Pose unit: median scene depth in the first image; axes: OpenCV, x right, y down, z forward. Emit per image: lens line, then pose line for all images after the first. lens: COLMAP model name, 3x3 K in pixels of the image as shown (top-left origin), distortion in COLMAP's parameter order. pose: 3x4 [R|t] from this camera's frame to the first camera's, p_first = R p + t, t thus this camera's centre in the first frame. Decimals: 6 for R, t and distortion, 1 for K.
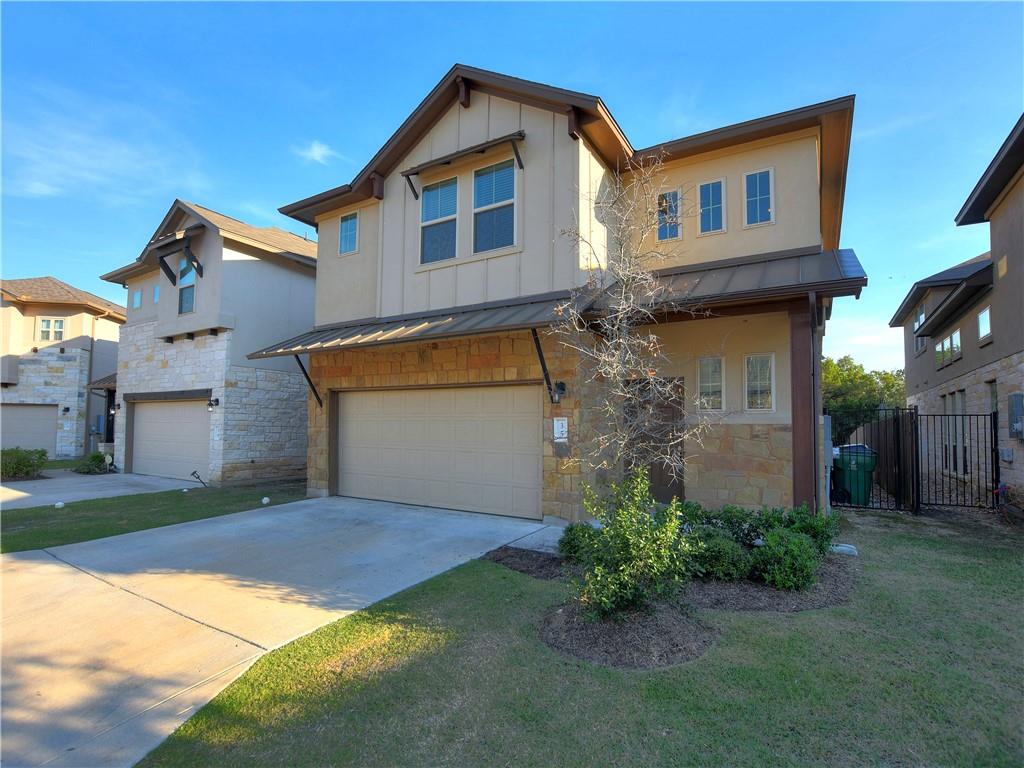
lens RADIAL K [[525.1, 0, 512.9], [0, 525.1, 386.9], [0, 0, 1]] dist [-0.025116, 0.000230]
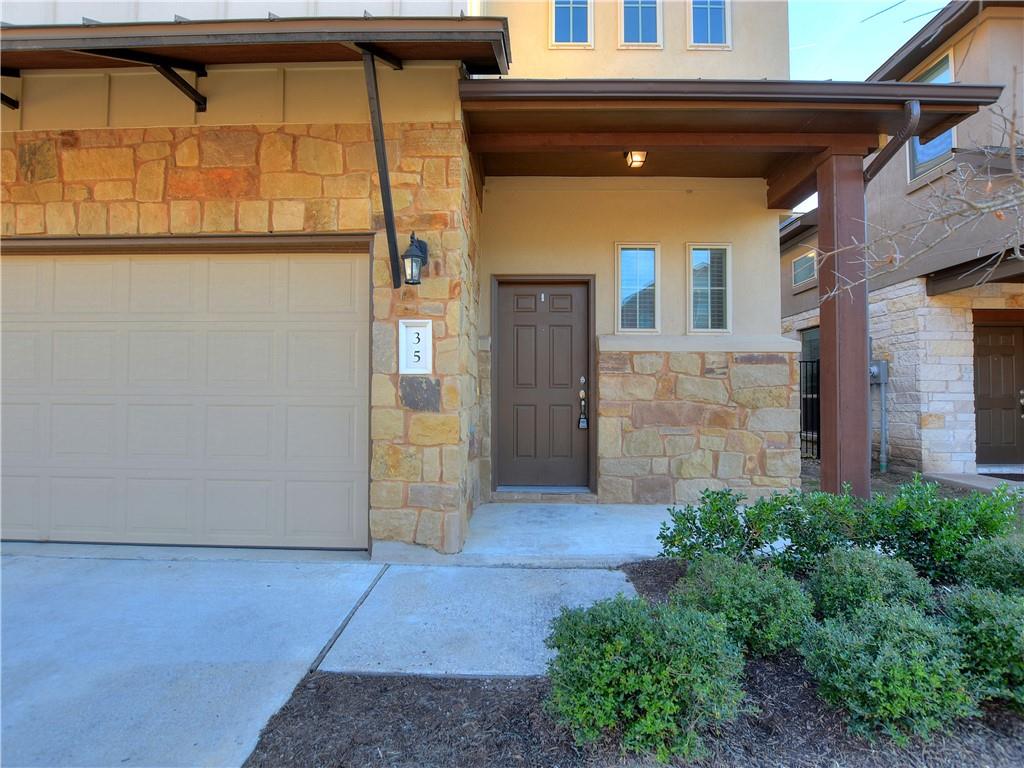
lens RADIAL K [[525.1, 0, 512.9], [0, 525.1, 386.9], [0, 0, 1]] dist [-0.025116, 0.000230]
pose [[0.868128, 0.003131, 0.496331, -0.057535], [-0.035310, 0.997836, 0.055466, 0.086678], [-0.495084, -0.065678, 0.866359, 0.565387]]
